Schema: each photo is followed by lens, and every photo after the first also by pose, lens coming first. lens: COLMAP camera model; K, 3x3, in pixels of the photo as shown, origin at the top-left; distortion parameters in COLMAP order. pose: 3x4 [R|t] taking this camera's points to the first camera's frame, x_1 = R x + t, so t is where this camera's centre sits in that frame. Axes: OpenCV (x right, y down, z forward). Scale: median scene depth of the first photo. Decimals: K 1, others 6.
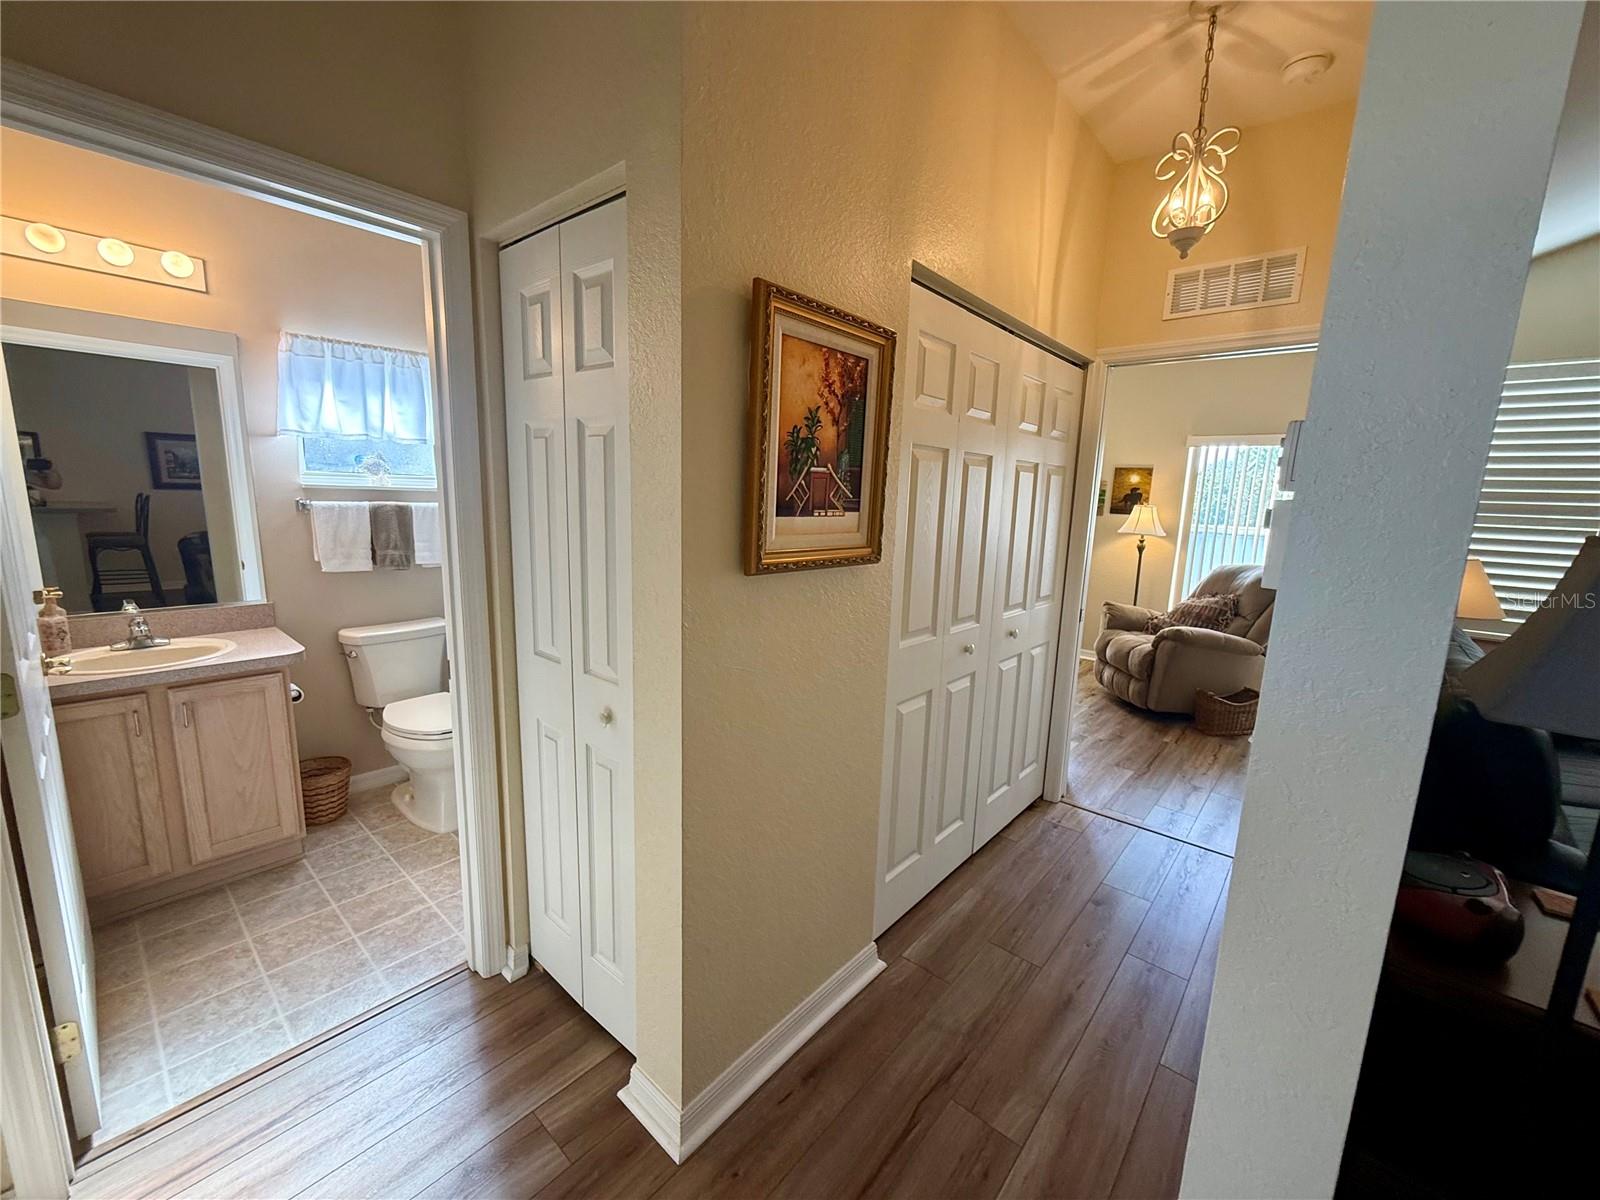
lens RADIAL K [[640.2, 0, 800.4], [0, 640.2, 596.2], [0, 0, 1]] dist [0.000367, 0.000044]
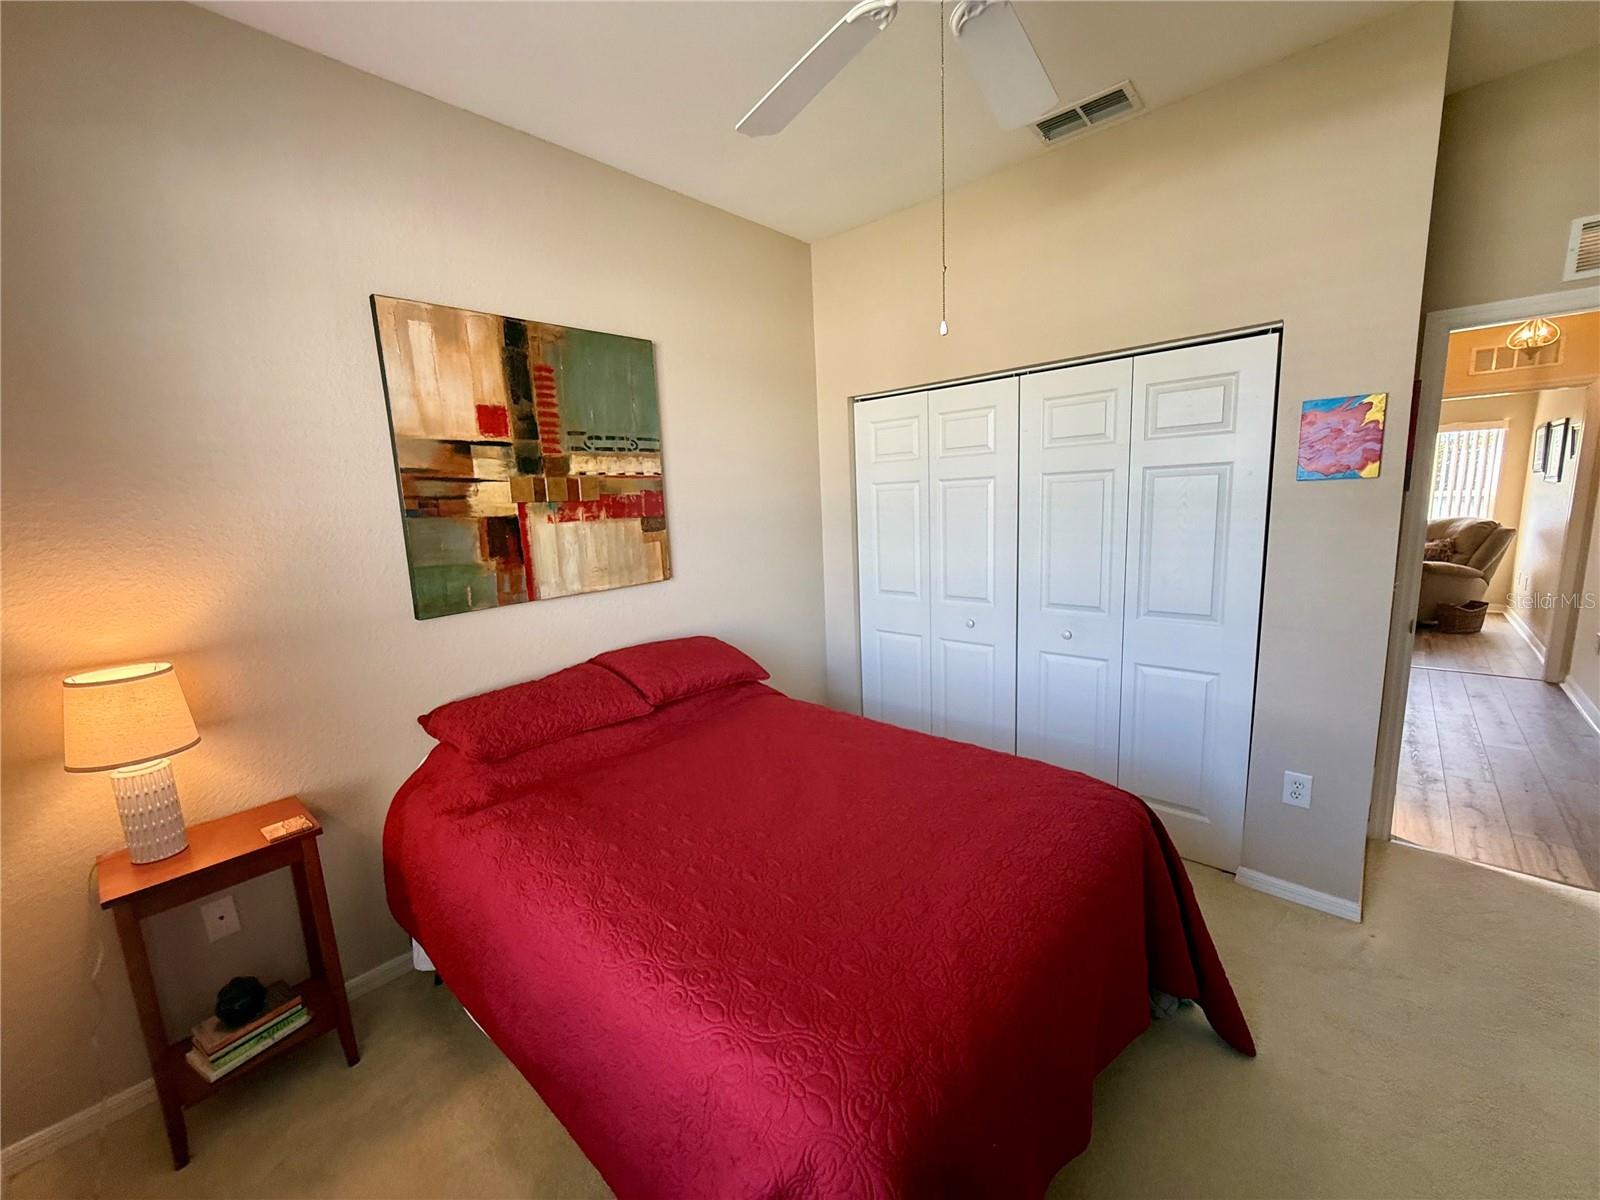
lens RADIAL K [[640.2, 0, 814.2], [0, 640.2, 603.4], [0, 0, 1]] dist [0.000367, 0.000044]
pose [[0.996727, -0.075740, -0.028257, -0.615804], [0.075959, 0.997088, 0.006740, 0.021315], [0.027664, -0.008864, 0.999578, -0.408236]]
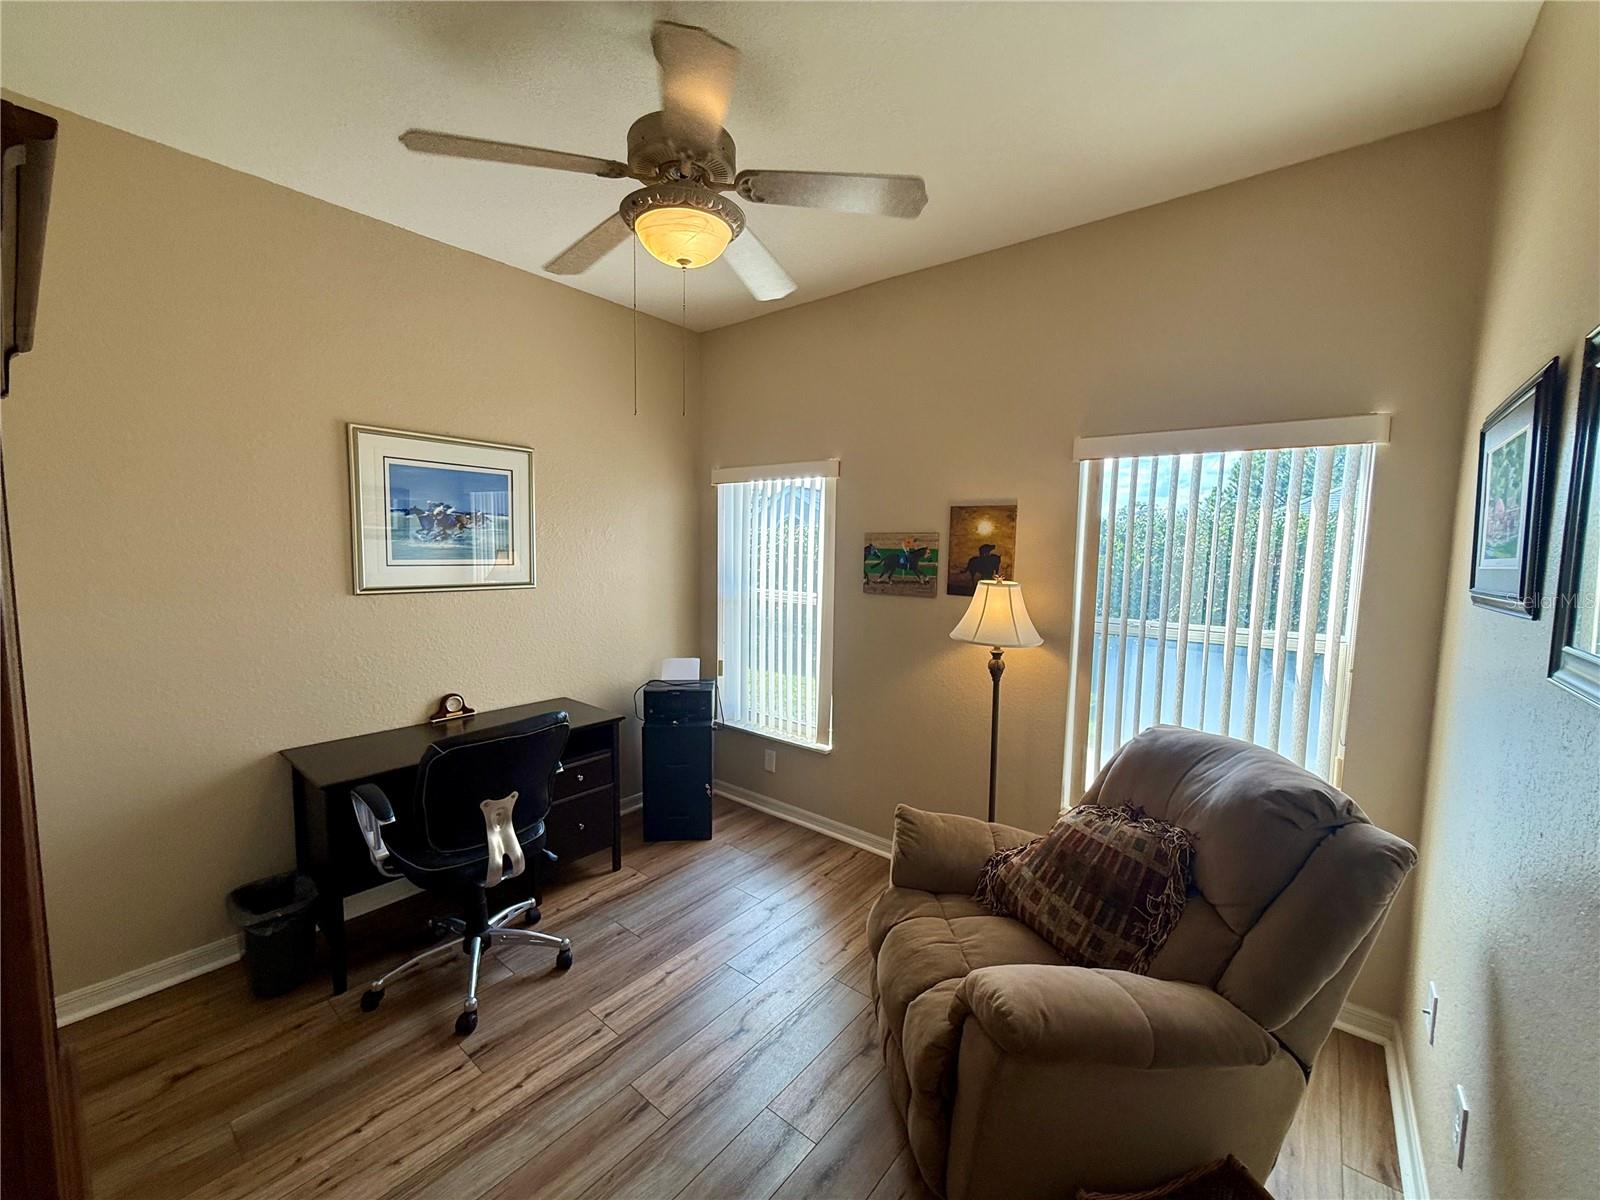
lens RADIAL K [[640.2, 0, 797.1], [0, 640.2, 606.7], [0, 0, 1]] dist [0.000367, 0.000044]
pose [[0.999277, -0.027659, 0.026075, 0.385946], [0.029223, 0.997669, -0.061659, -0.100795], [-0.024309, 0.062377, 0.997757, 0.539654]]
